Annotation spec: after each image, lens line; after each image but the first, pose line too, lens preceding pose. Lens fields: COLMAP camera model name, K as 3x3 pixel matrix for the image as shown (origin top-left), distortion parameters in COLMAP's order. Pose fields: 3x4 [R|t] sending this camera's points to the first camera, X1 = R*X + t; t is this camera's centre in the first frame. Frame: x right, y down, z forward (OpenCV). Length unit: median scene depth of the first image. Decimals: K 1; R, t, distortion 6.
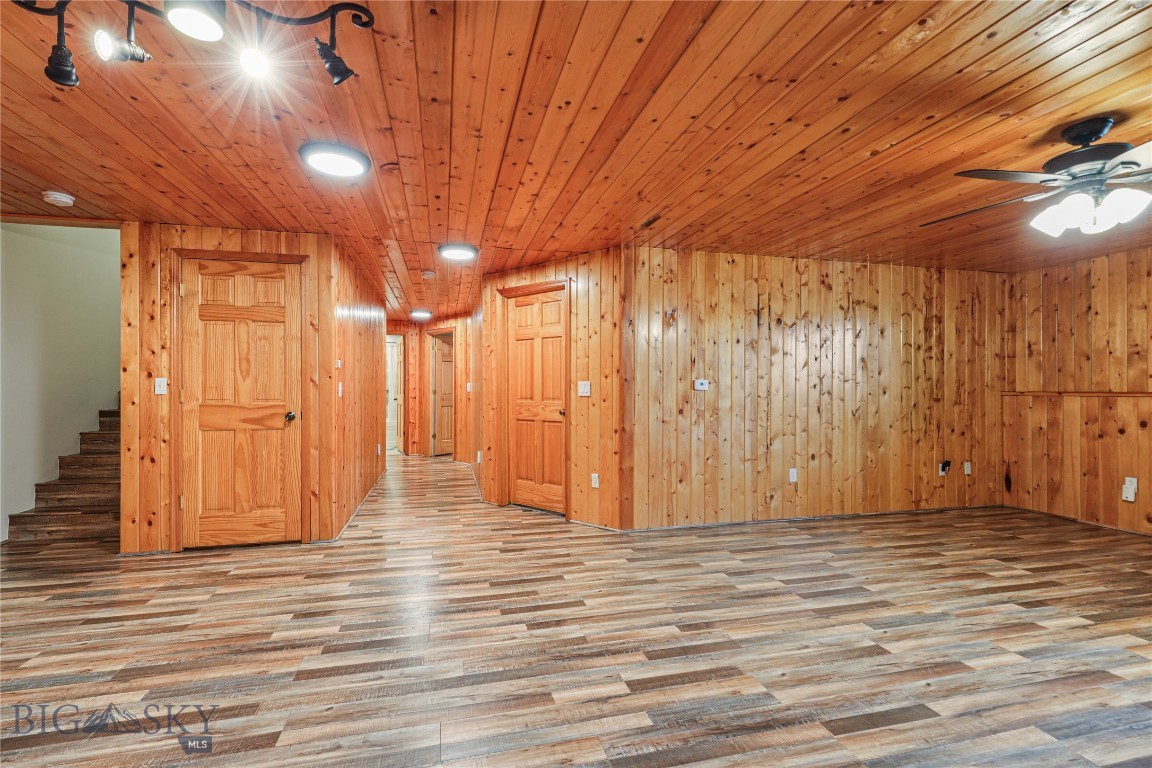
lens RADIAL K [[517.5, 0, 572.6], [0, 517.5, 386.2], [0, 0, 1]] dist [0.009962, -0.002273]
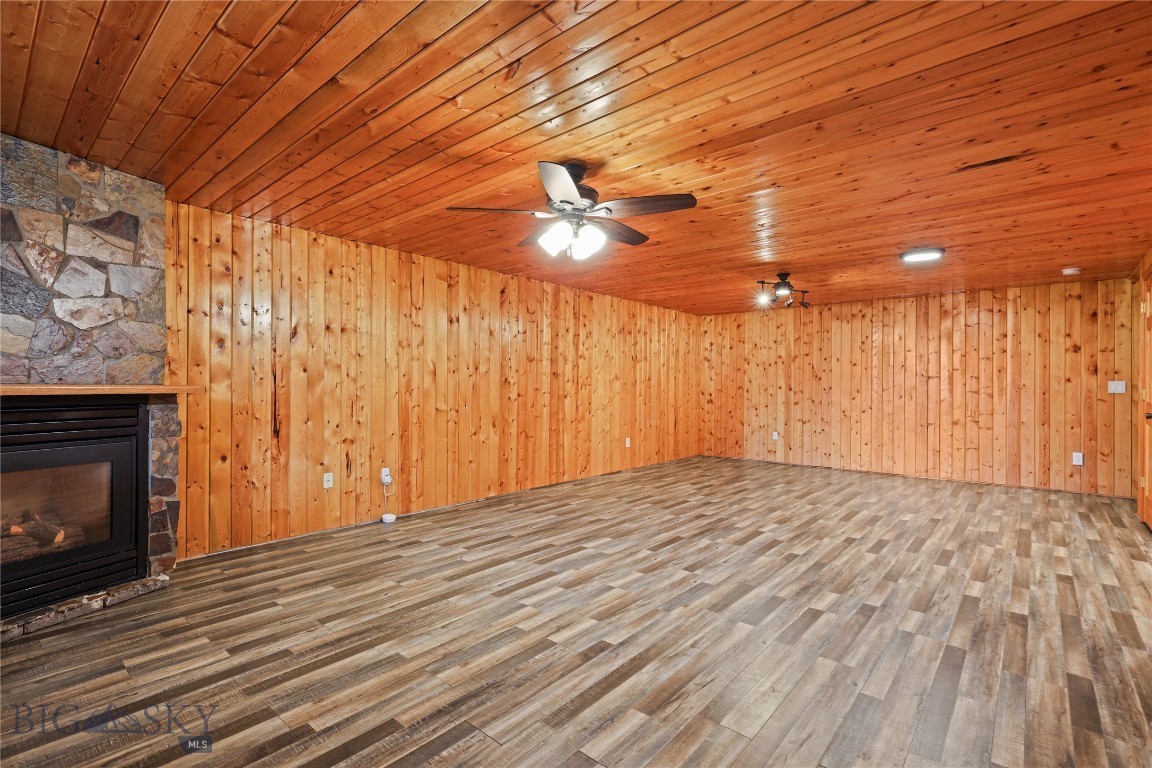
lens RADIAL K [[517.5, 0, 573.7], [0, 517.5, 383.7], [0, 0, 1]] dist [0.009962, -0.002273]
pose [[-0.822738, -0.006550, -0.568382, 1.495264], [-0.005166, 0.999978, -0.004045, 0.006505], [0.568397, -0.000391, -0.822755, 1.793119]]
